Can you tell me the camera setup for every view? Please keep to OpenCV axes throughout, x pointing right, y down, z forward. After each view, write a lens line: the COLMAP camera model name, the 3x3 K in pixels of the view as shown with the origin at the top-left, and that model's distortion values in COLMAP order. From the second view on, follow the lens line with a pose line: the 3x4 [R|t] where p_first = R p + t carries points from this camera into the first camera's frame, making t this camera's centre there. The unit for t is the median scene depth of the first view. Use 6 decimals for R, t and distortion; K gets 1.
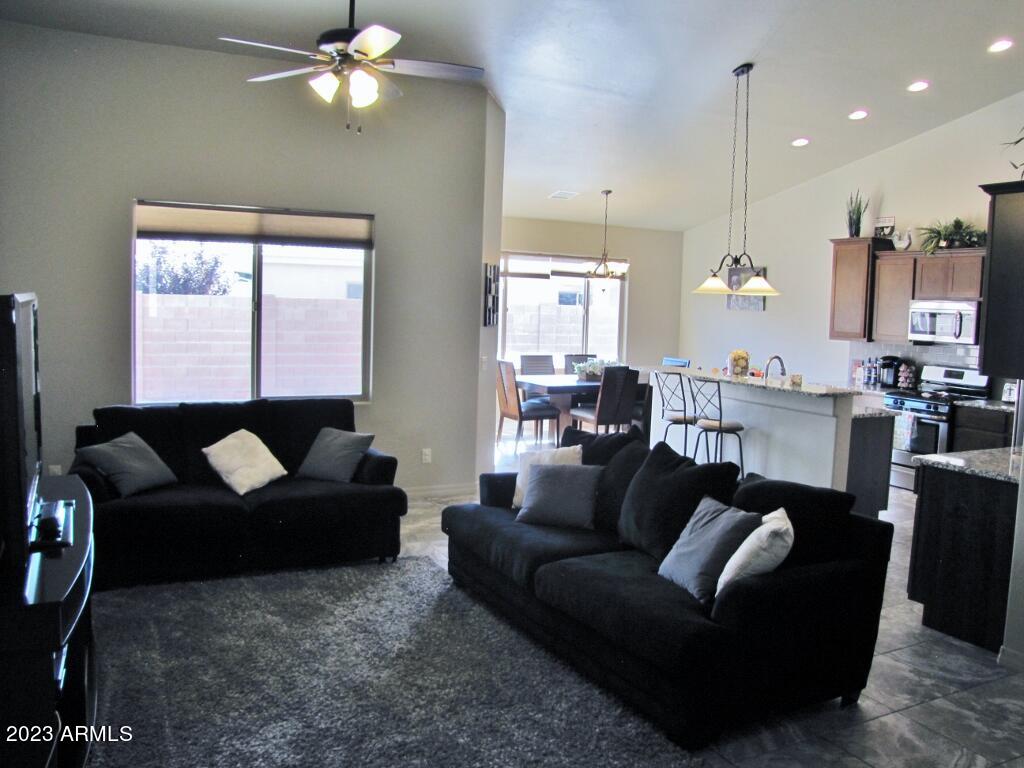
lens RADIAL K [[859.2, 0, 530.1], [0, 859.2, 381.0], [0, 0, 1]] dist [-0.187459, 0.170137]
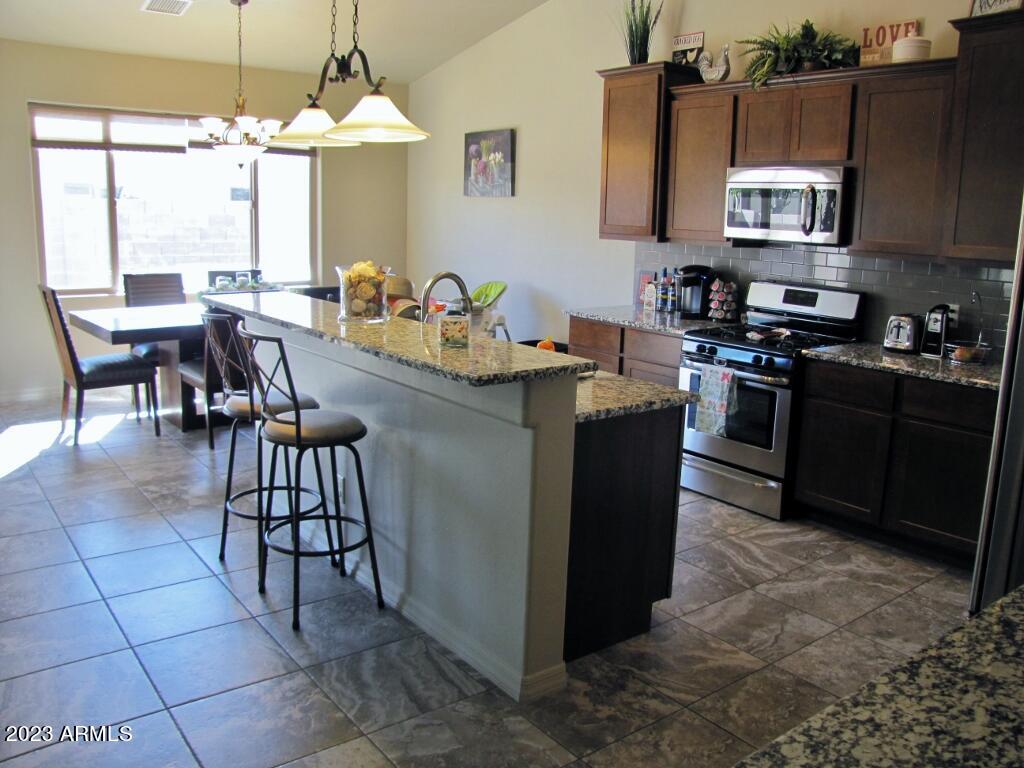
lens RADIAL K [[859.2, 0, 530.1], [0, 859.2, 381.0], [0, 0, 1]] dist [-0.187459, 0.170137]
pose [[0.982989, -0.038967, 0.179486, 0.211471], [0.019086, 0.993615, 0.111195, -0.018442], [-0.182673, -0.105877, 0.977456, 0.437194]]
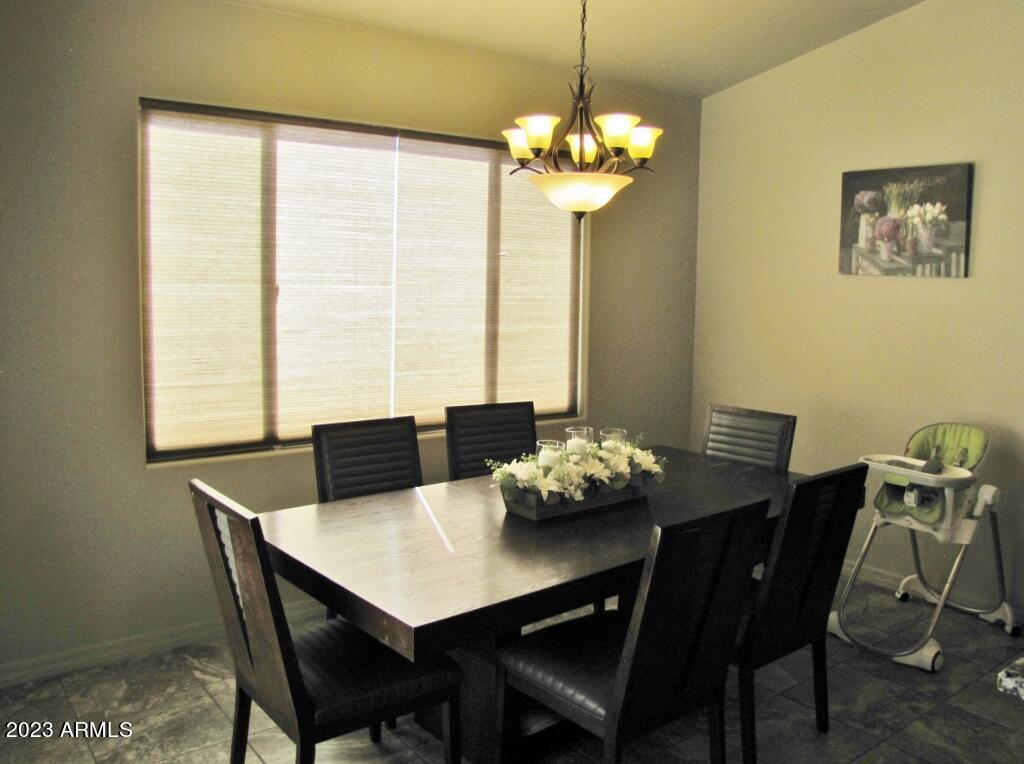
lens RADIAL K [[859.2, 0, 530.1], [0, 859.2, 379.0], [0, 0, 1]] dist [-0.187459, 0.170137]
pose [[0.980126, -0.039959, 0.194308, 0.007737], [0.033673, 0.998801, 0.035547, -0.071892], [-0.195496, -0.028298, 0.980296, 0.850736]]
